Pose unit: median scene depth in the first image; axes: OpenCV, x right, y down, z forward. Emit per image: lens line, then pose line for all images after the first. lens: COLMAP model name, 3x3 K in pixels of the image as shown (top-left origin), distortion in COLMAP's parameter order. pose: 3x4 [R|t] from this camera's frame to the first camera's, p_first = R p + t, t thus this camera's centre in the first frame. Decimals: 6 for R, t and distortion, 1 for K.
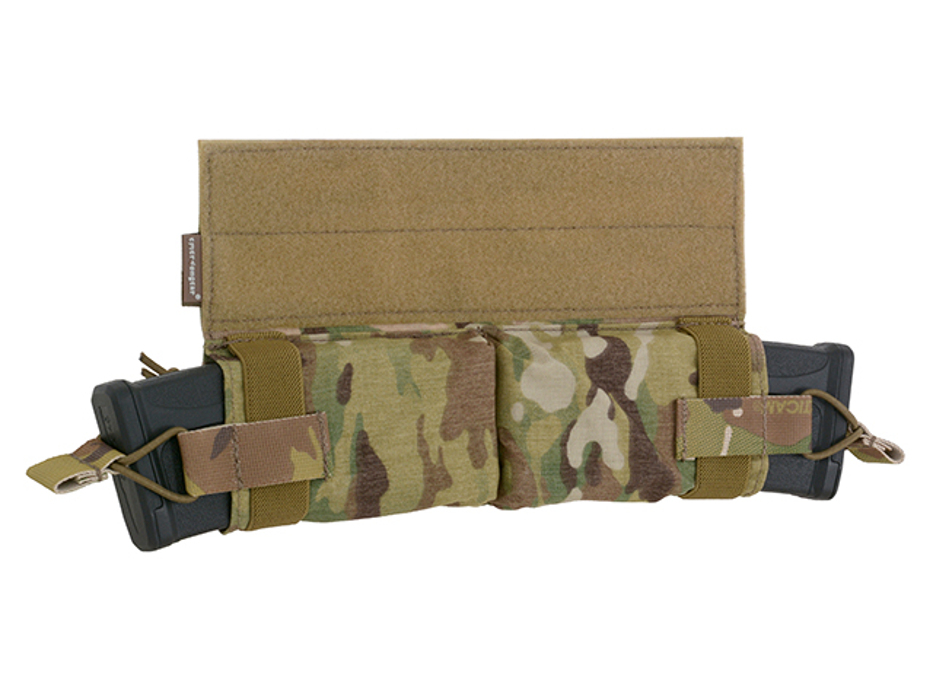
lens RADIAL K [[3245.8, 0, 466.5], [0, 3245.8, 350.0], [0, 0, 1]] dist [0.019103, -0.899378]
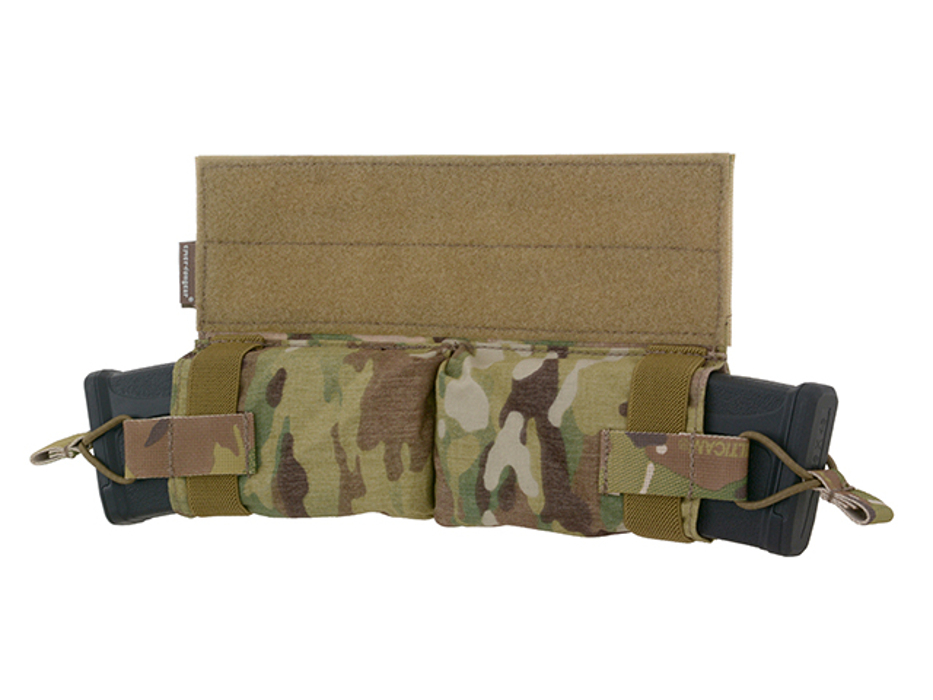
lens RADIAL K [[3245.8, 0, 466.5], [0, 3245.8, 350.0], [0, 0, 1]] dist [0.019103, -0.899378]
pose [[0.582337, 0.052353, -0.811260, 0.824778], [-0.049888, 0.998345, 0.028616, -0.033847], [0.811415, 0.023808, 0.583985, 0.420669]]
